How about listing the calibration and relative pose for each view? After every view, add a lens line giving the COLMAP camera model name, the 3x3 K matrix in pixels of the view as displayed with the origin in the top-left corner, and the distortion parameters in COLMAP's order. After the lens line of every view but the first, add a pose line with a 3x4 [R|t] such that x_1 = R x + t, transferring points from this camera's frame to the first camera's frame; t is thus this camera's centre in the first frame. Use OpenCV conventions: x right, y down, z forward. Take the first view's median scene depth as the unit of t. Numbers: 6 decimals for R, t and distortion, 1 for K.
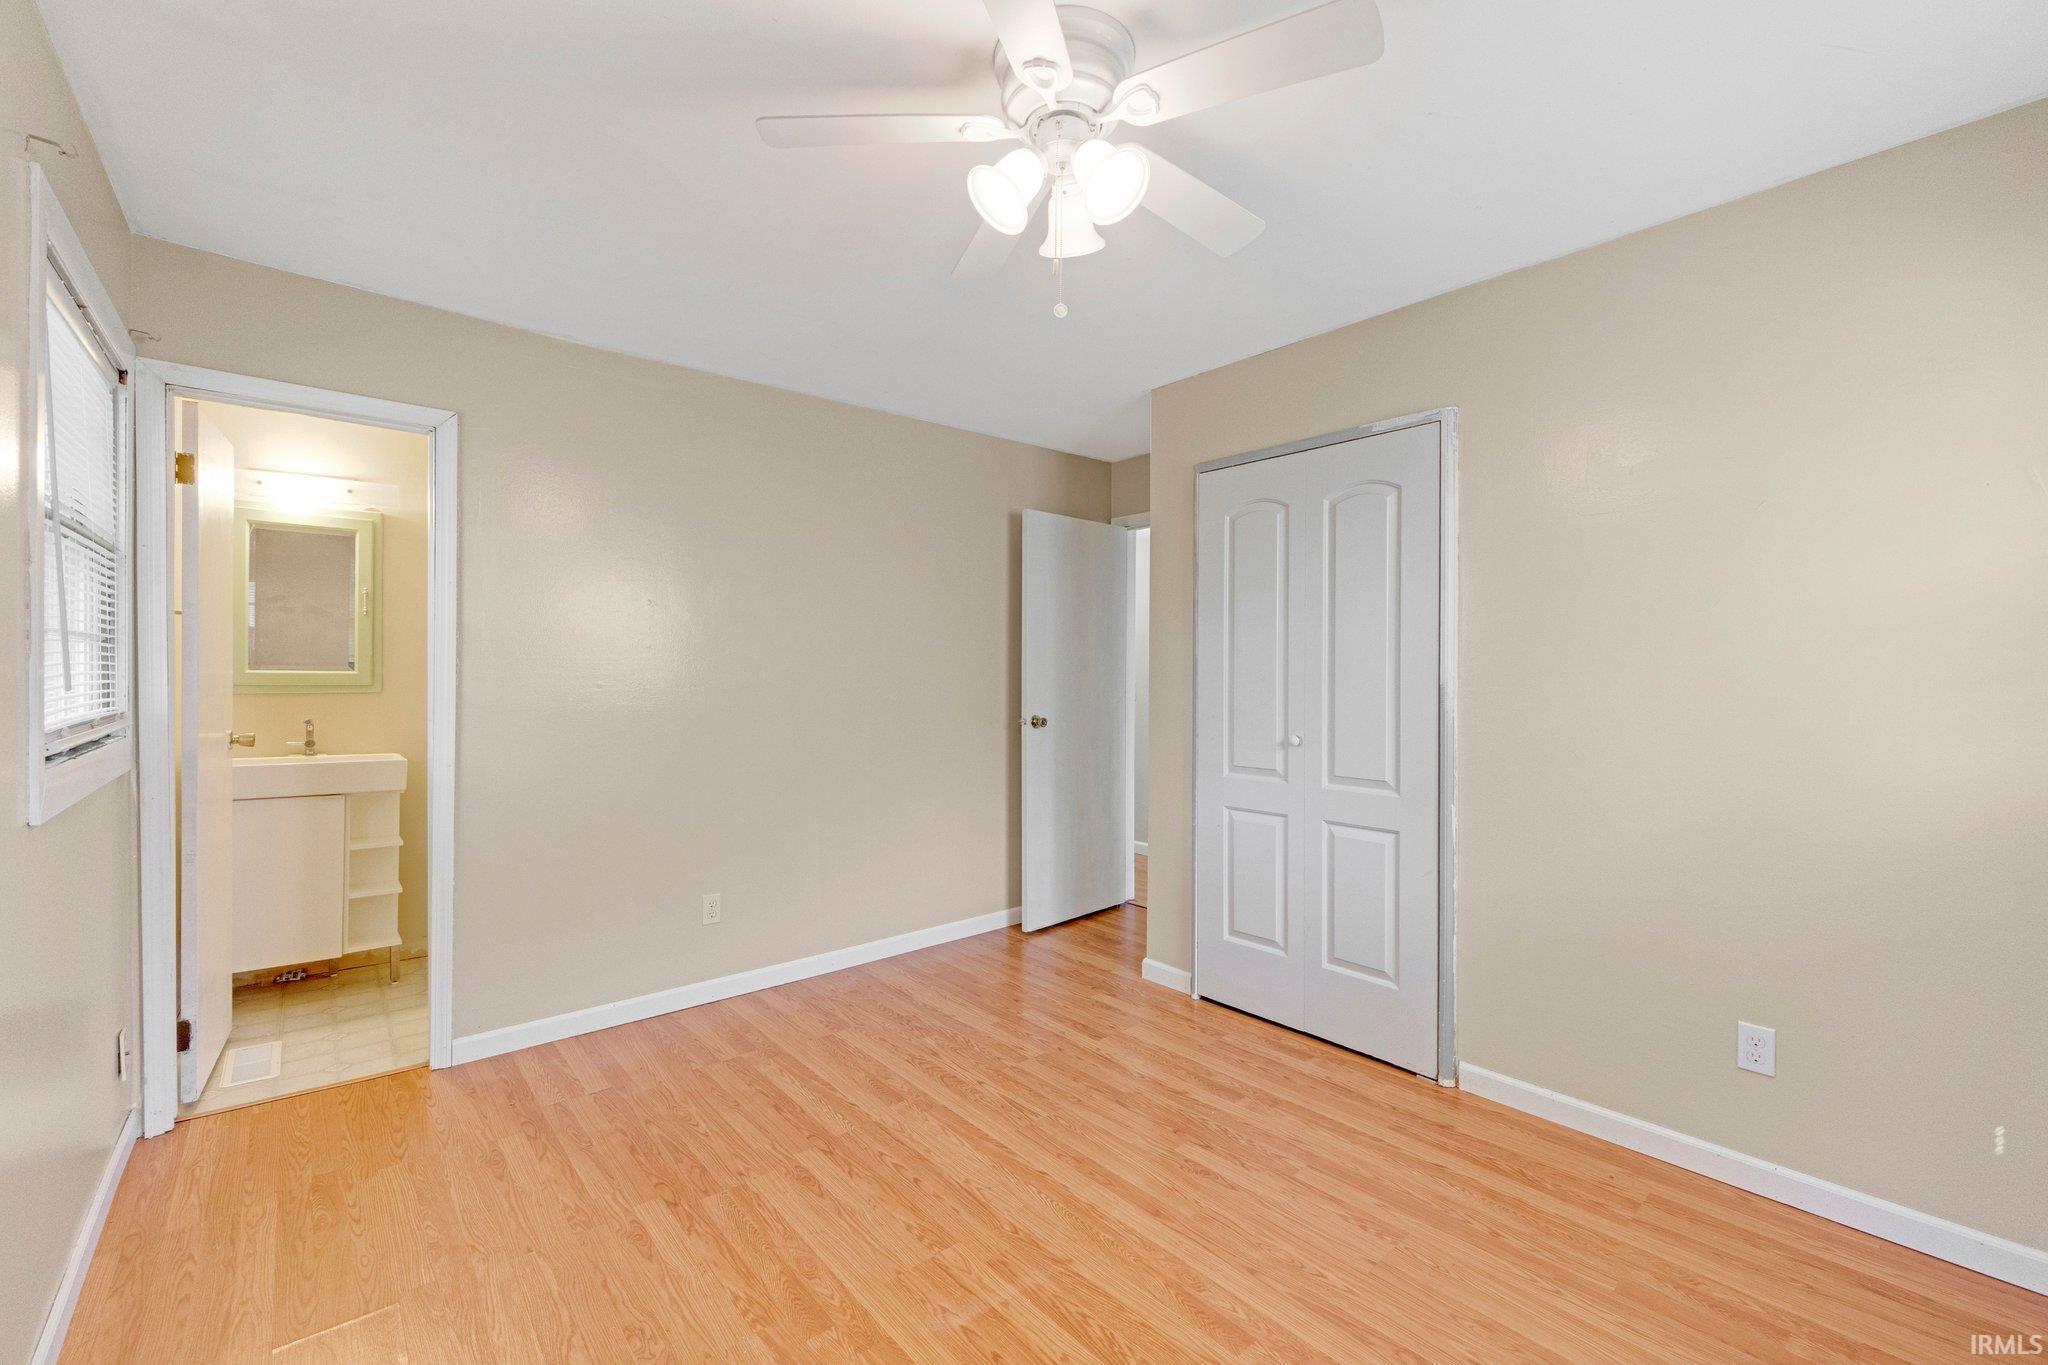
lens RADIAL K [[874.2, 0, 1021.3], [0, 874.2, 679.8], [0, 0, 1]] dist [-0.004168, -0.000412]
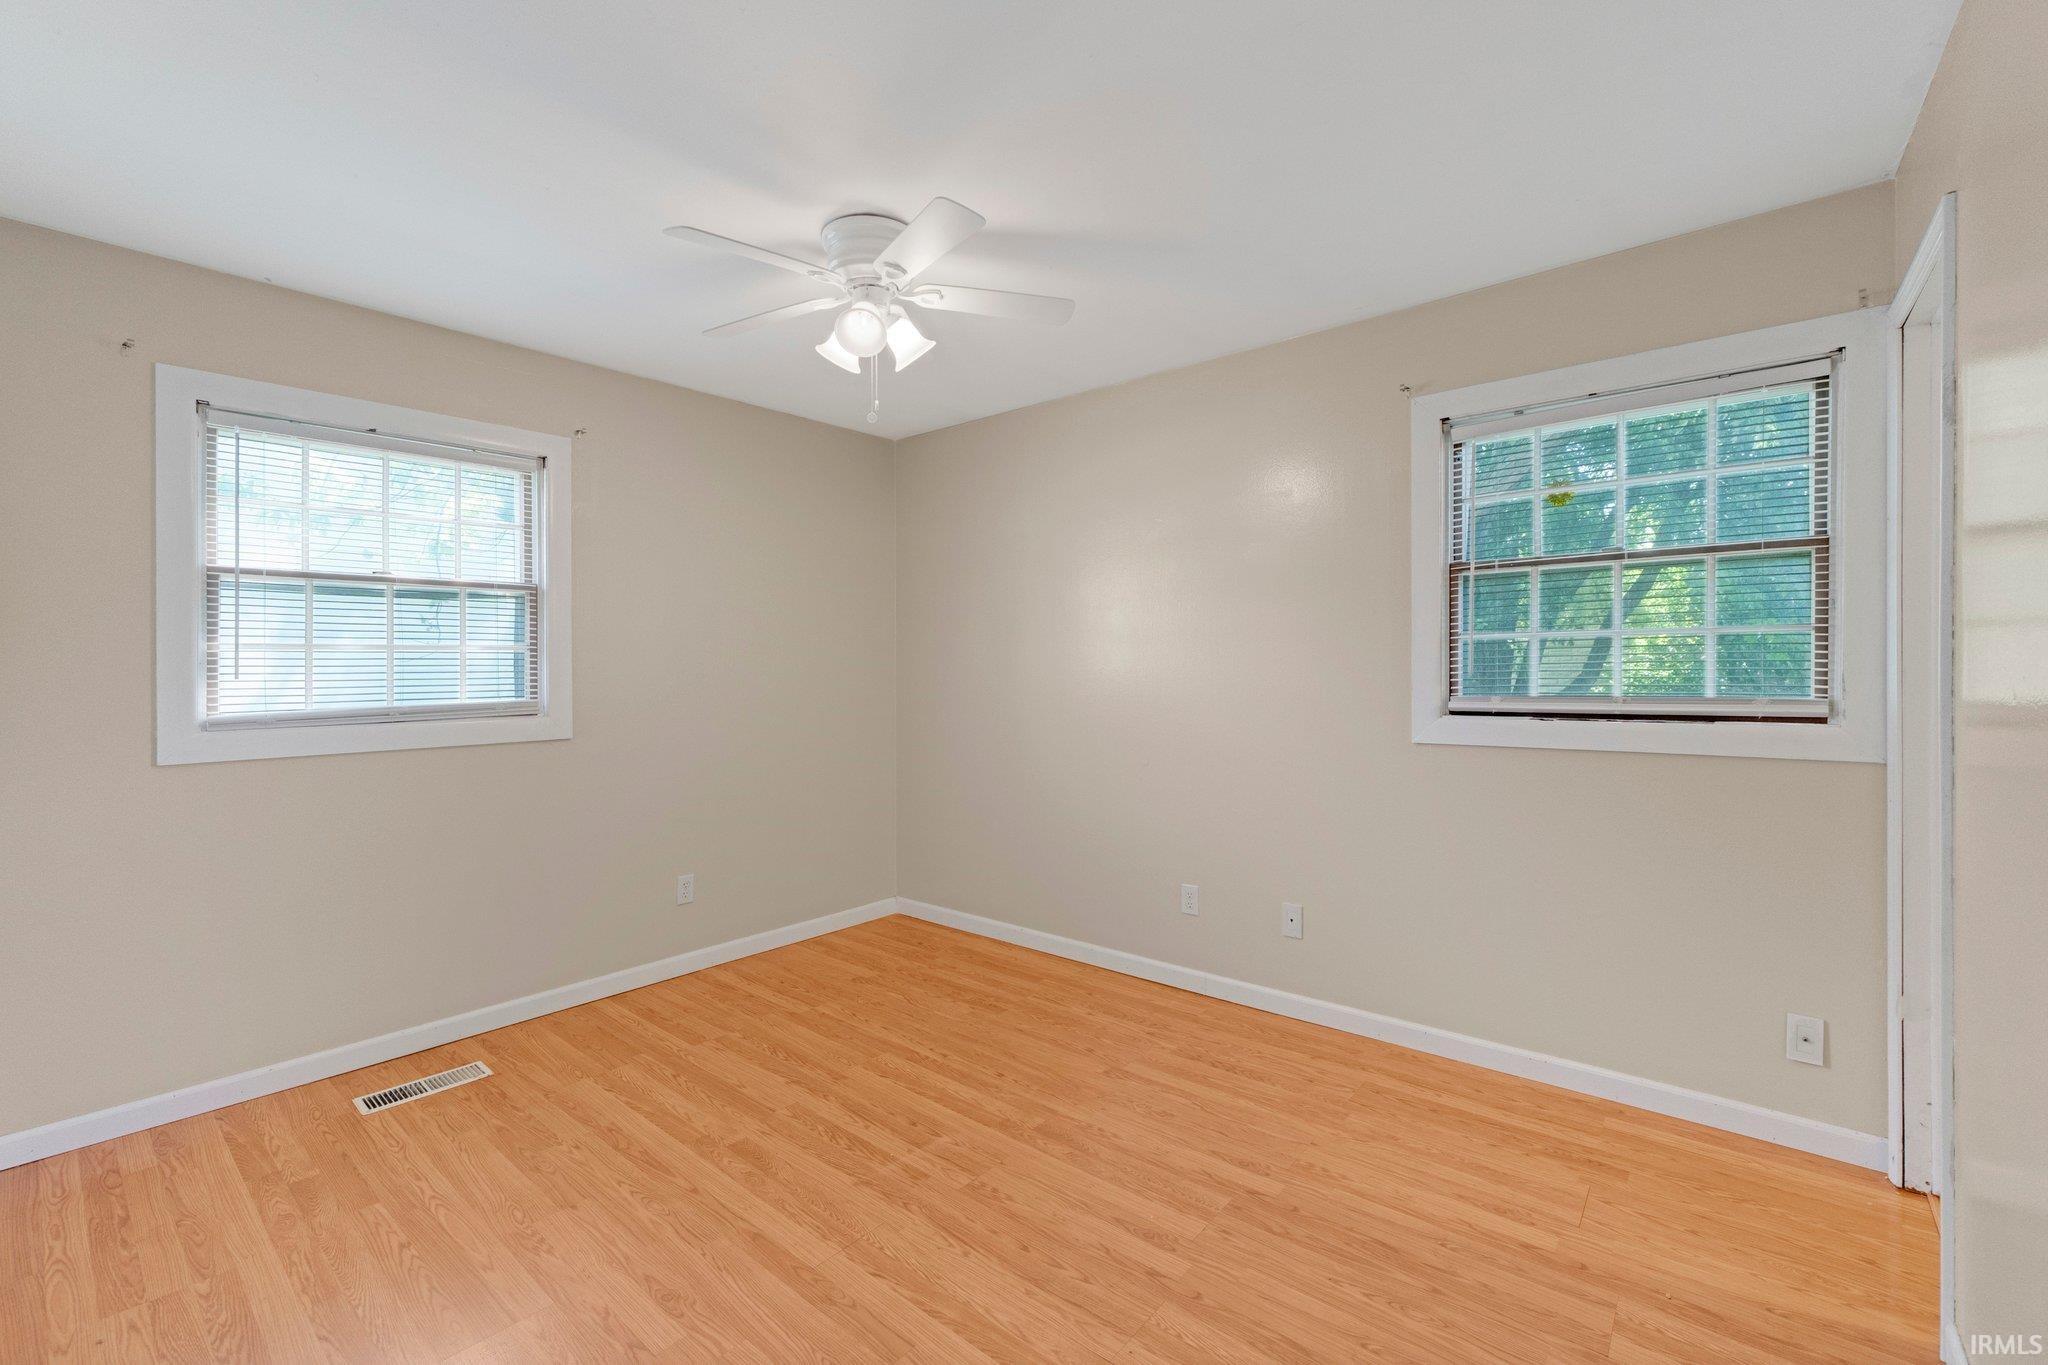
lens RADIAL K [[920.0, 0, 1019.2], [0, 920.0, 673.7], [0, 0, 1]] dist [-0.000202, 0.000269]
pose [[-0.988326, 0.004892, -0.152275, 0.025418], [0.004192, 0.999979, 0.004918, 0.001158], [0.152296, 0.004222, -0.988326, 2.266754]]
